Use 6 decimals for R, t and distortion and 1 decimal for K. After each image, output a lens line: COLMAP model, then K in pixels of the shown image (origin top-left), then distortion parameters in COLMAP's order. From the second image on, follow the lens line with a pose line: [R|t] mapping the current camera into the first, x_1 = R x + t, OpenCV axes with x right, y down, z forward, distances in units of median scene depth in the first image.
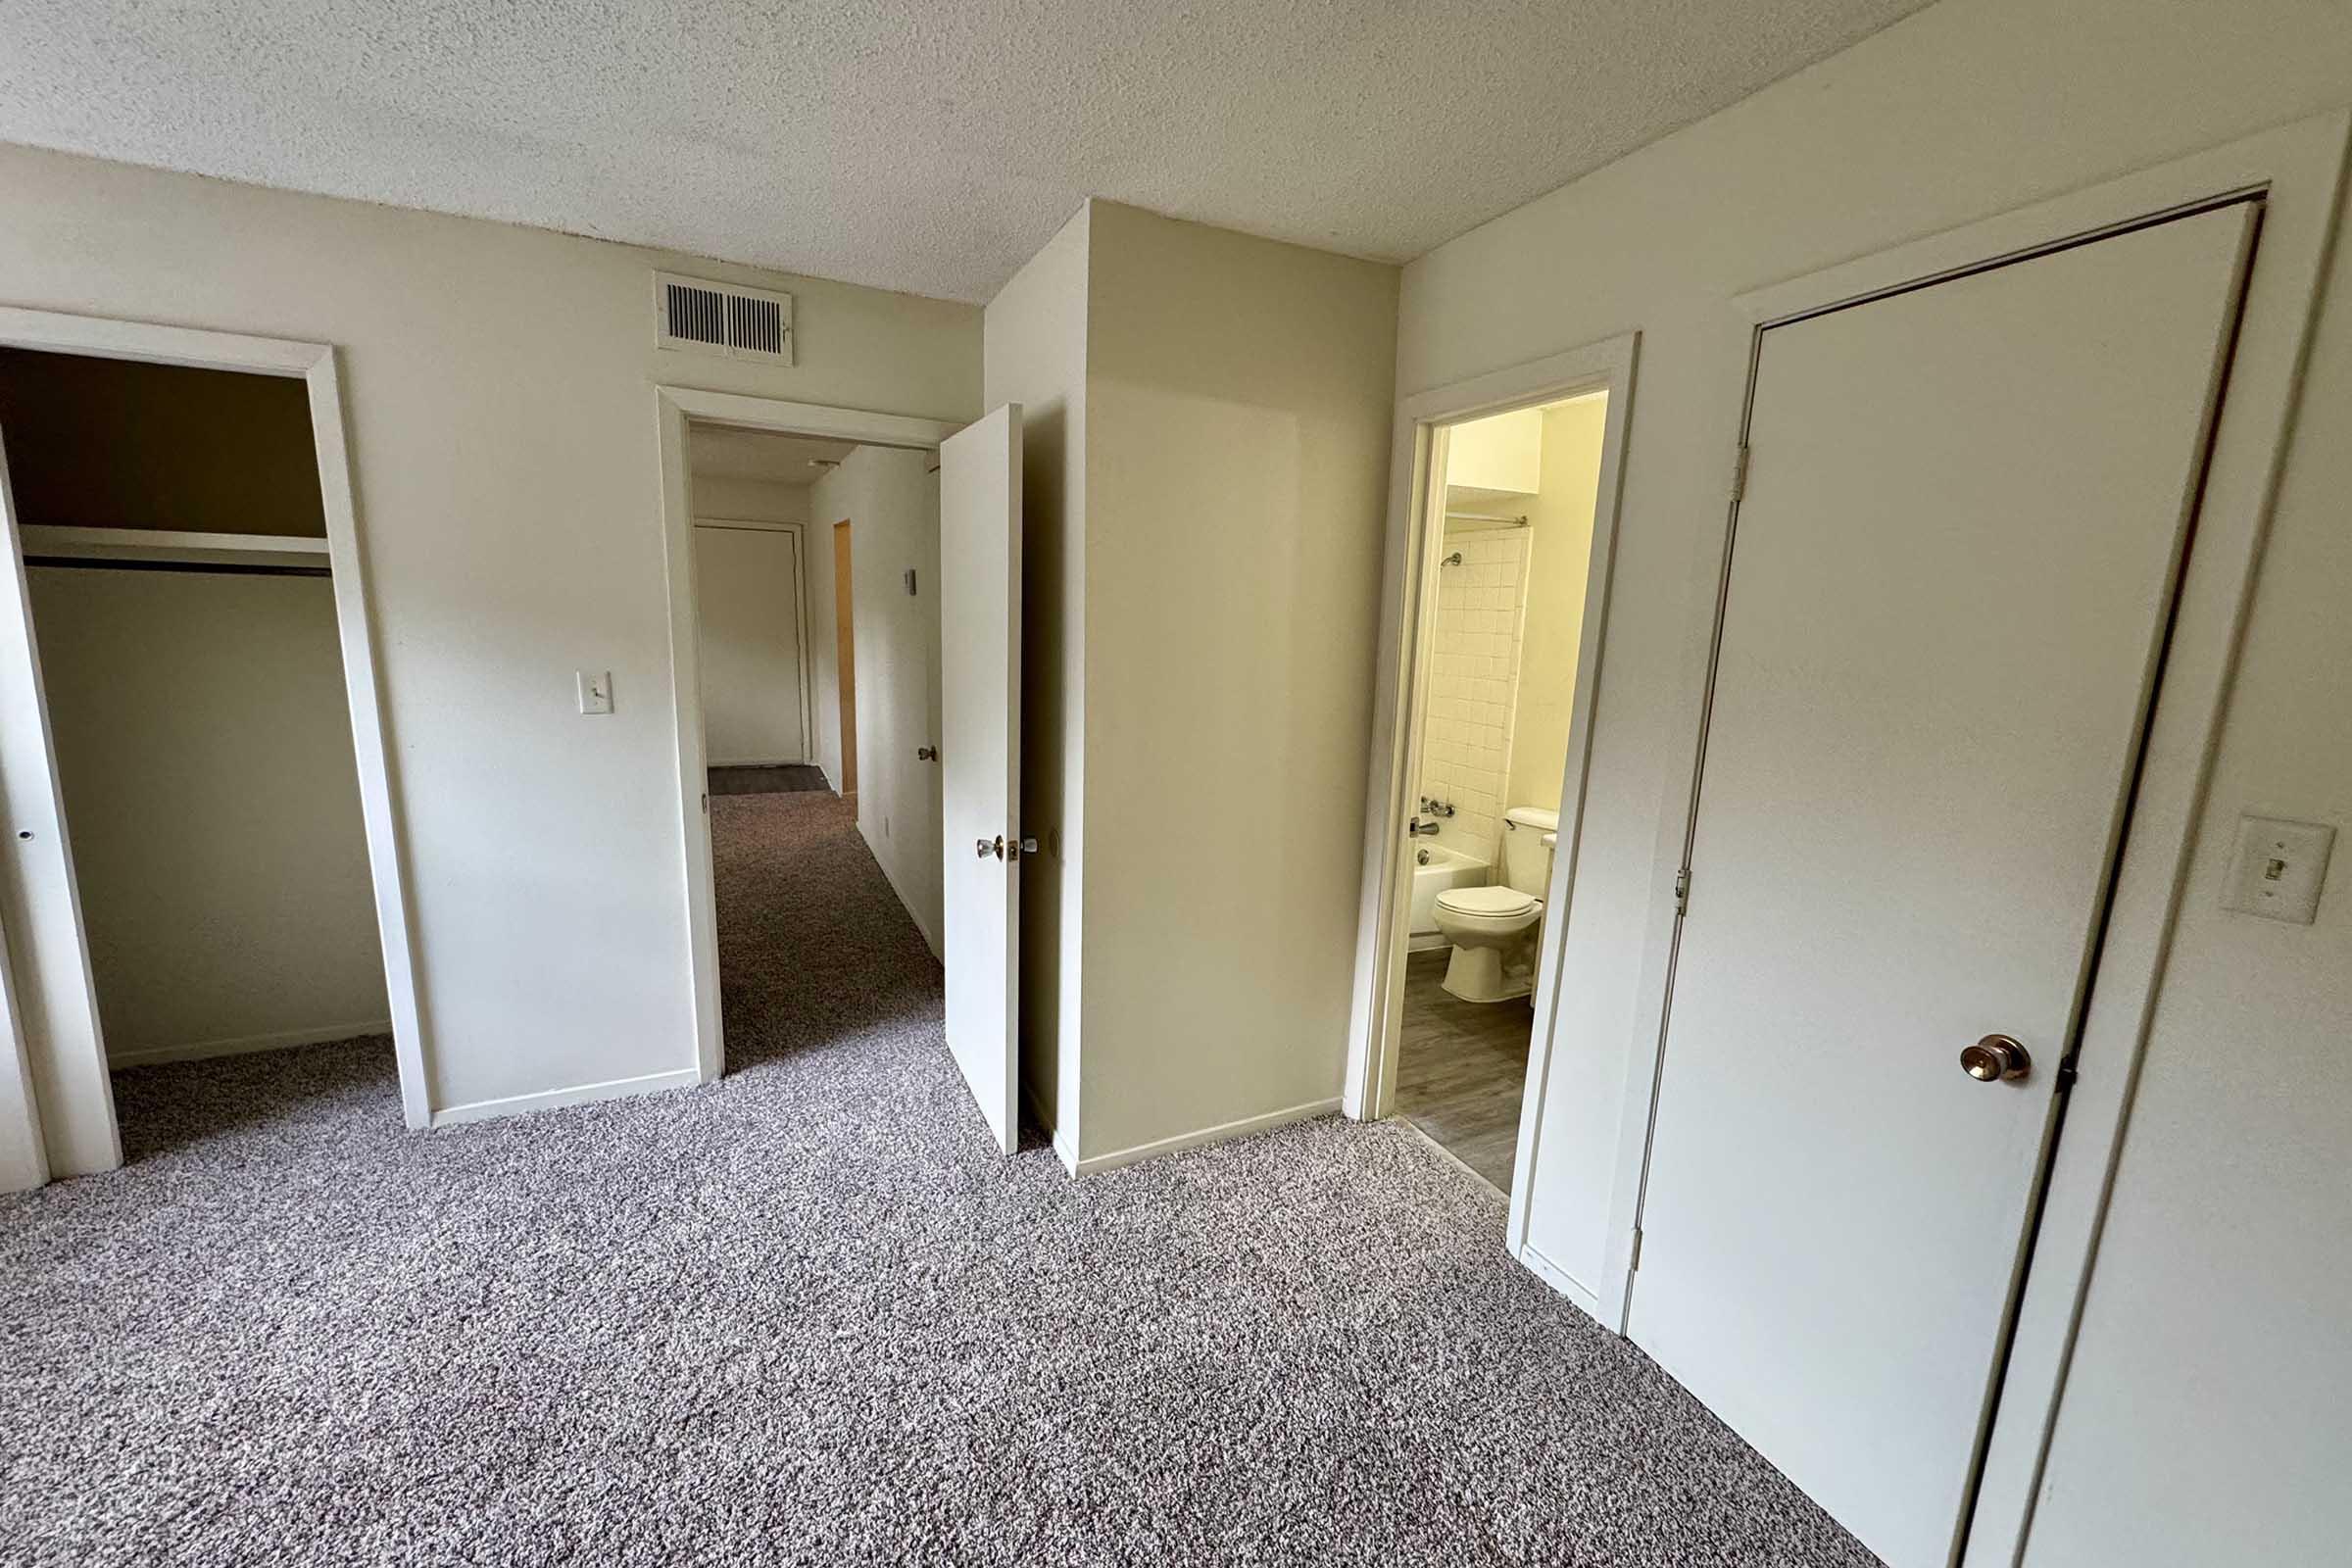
lens RADIAL K [[939.3, 0, 1178.9], [0, 939.3, 788.4], [0, 0, 1]] dist [-0.001003, 0.000330]
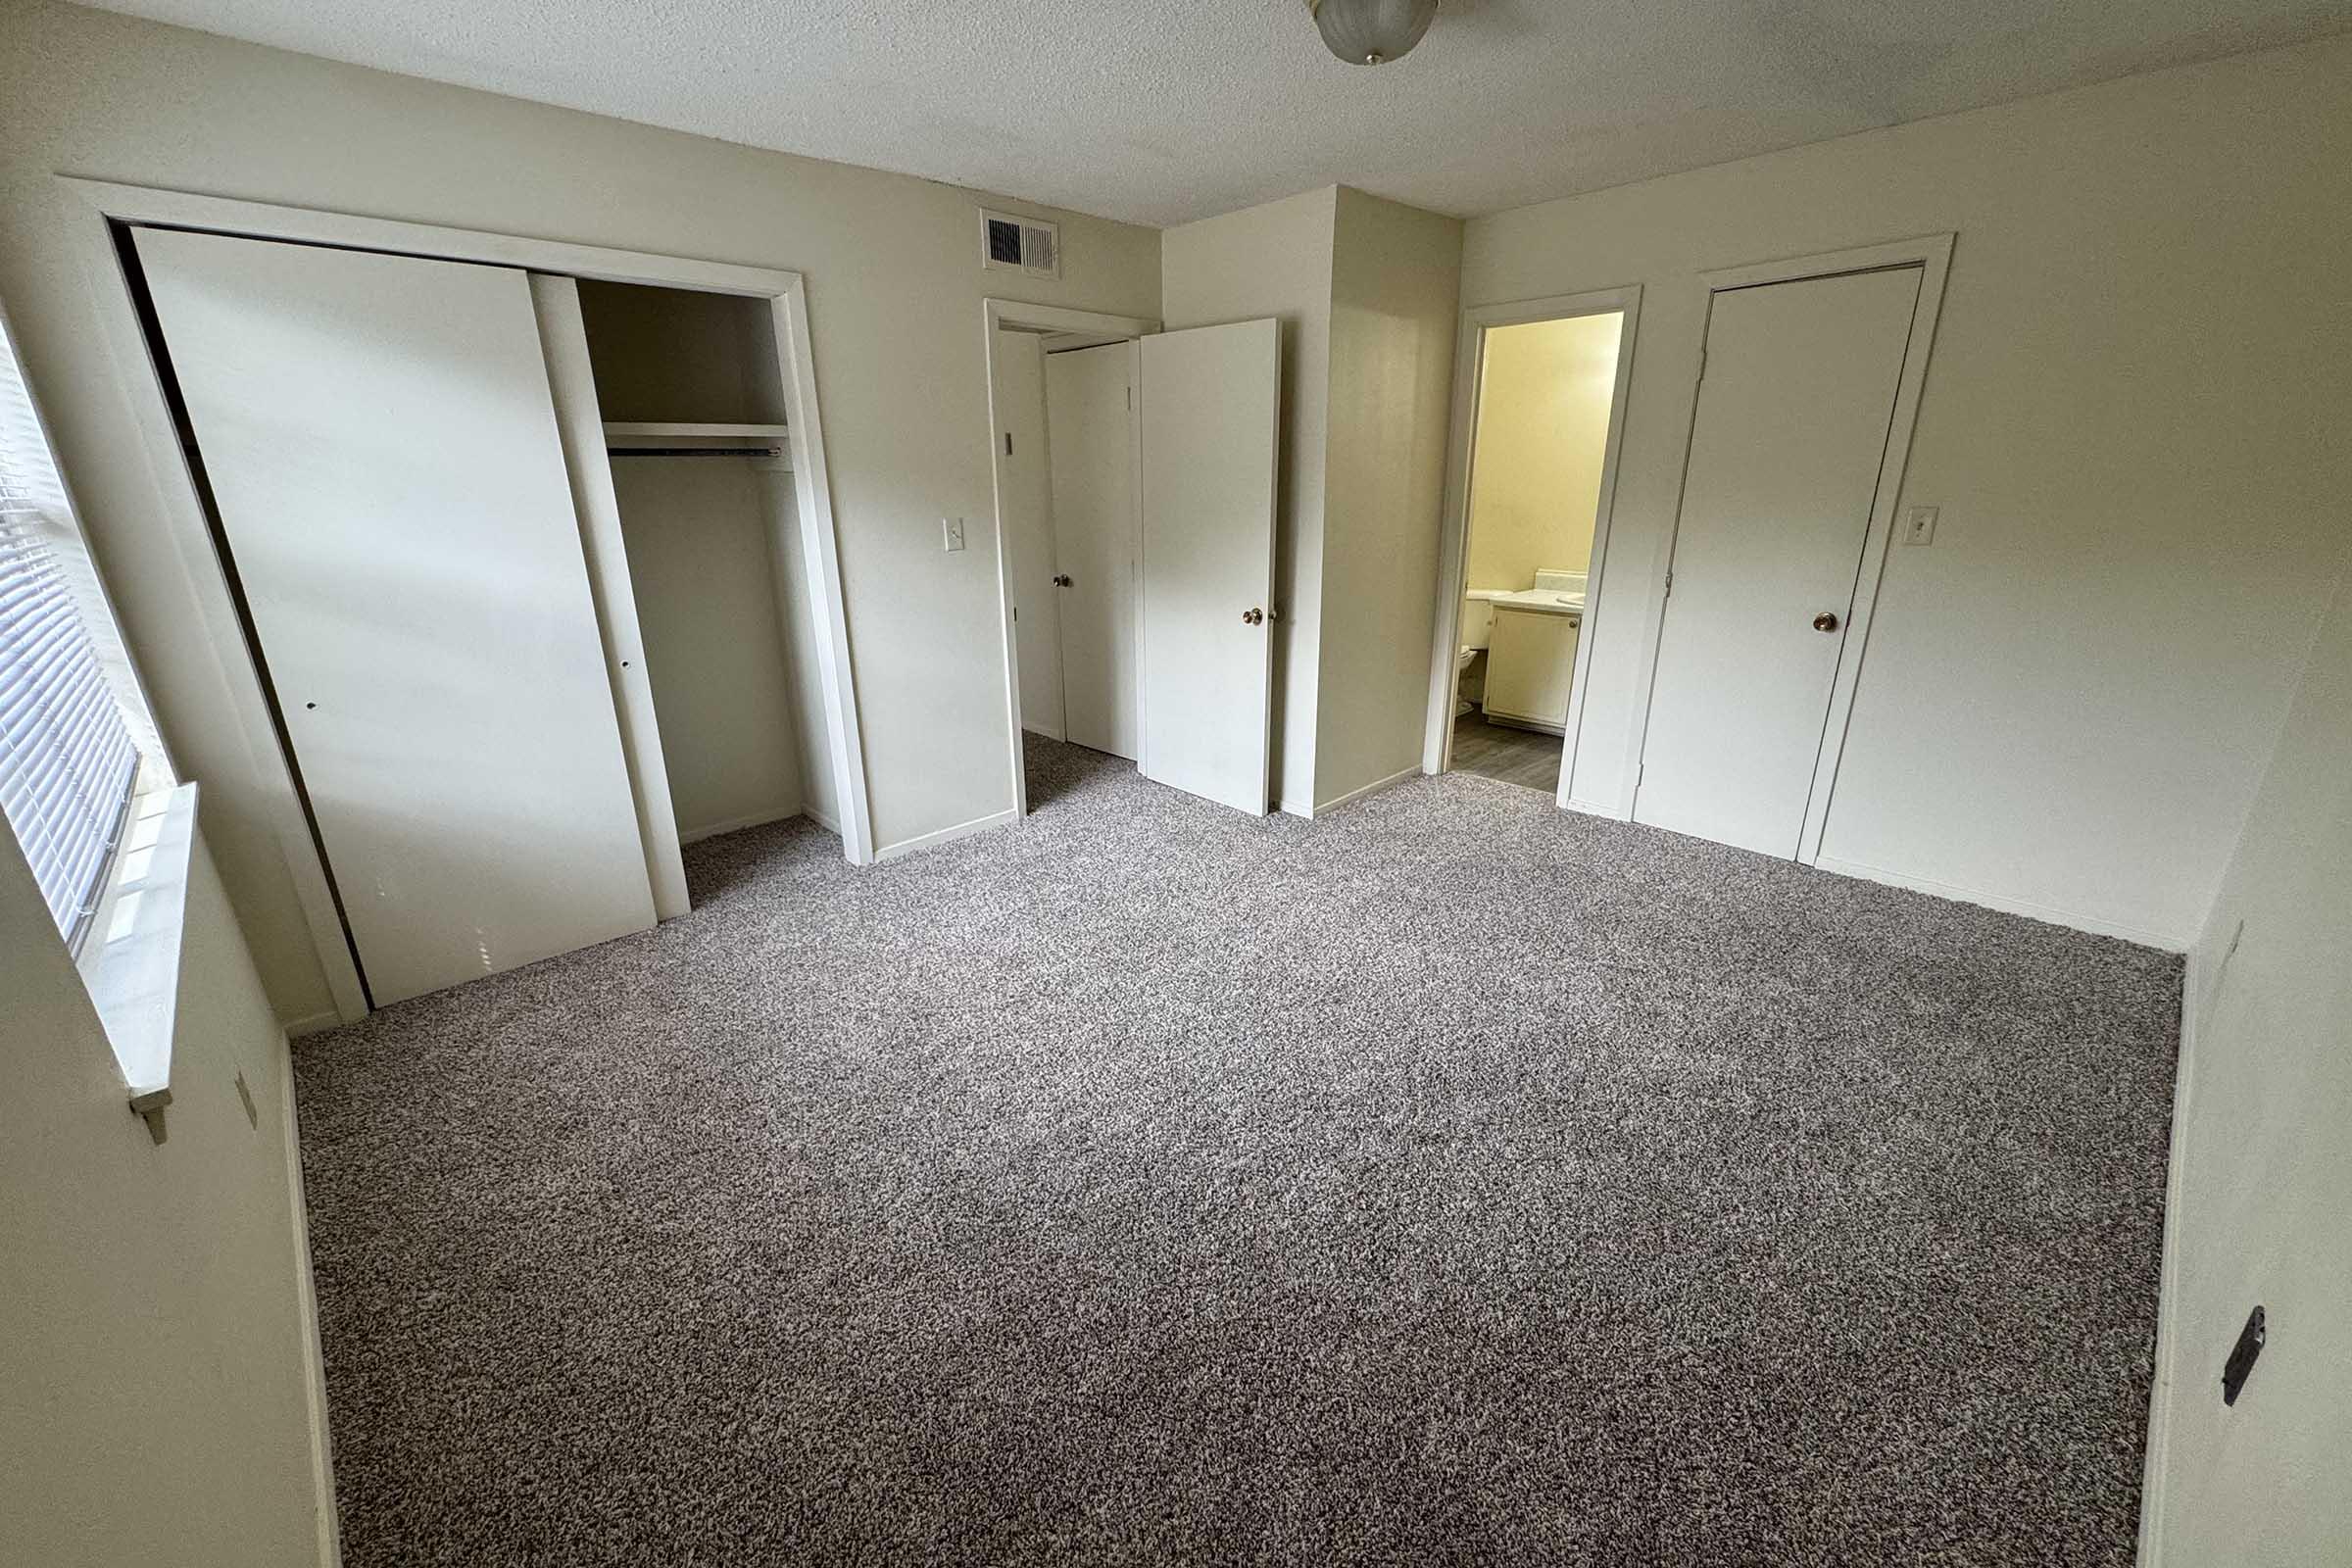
lens RADIAL K [[939.3, 0, 1173.0], [0, 939.3, 782.5], [0, 0, 1]] dist [-0.001003, 0.000330]
pose [[0.948469, -0.143089, 0.282723, -0.796532], [0.102098, 0.982653, 0.154816, 0.078083], [-0.299972, -0.117973, 0.946625, -0.457198]]
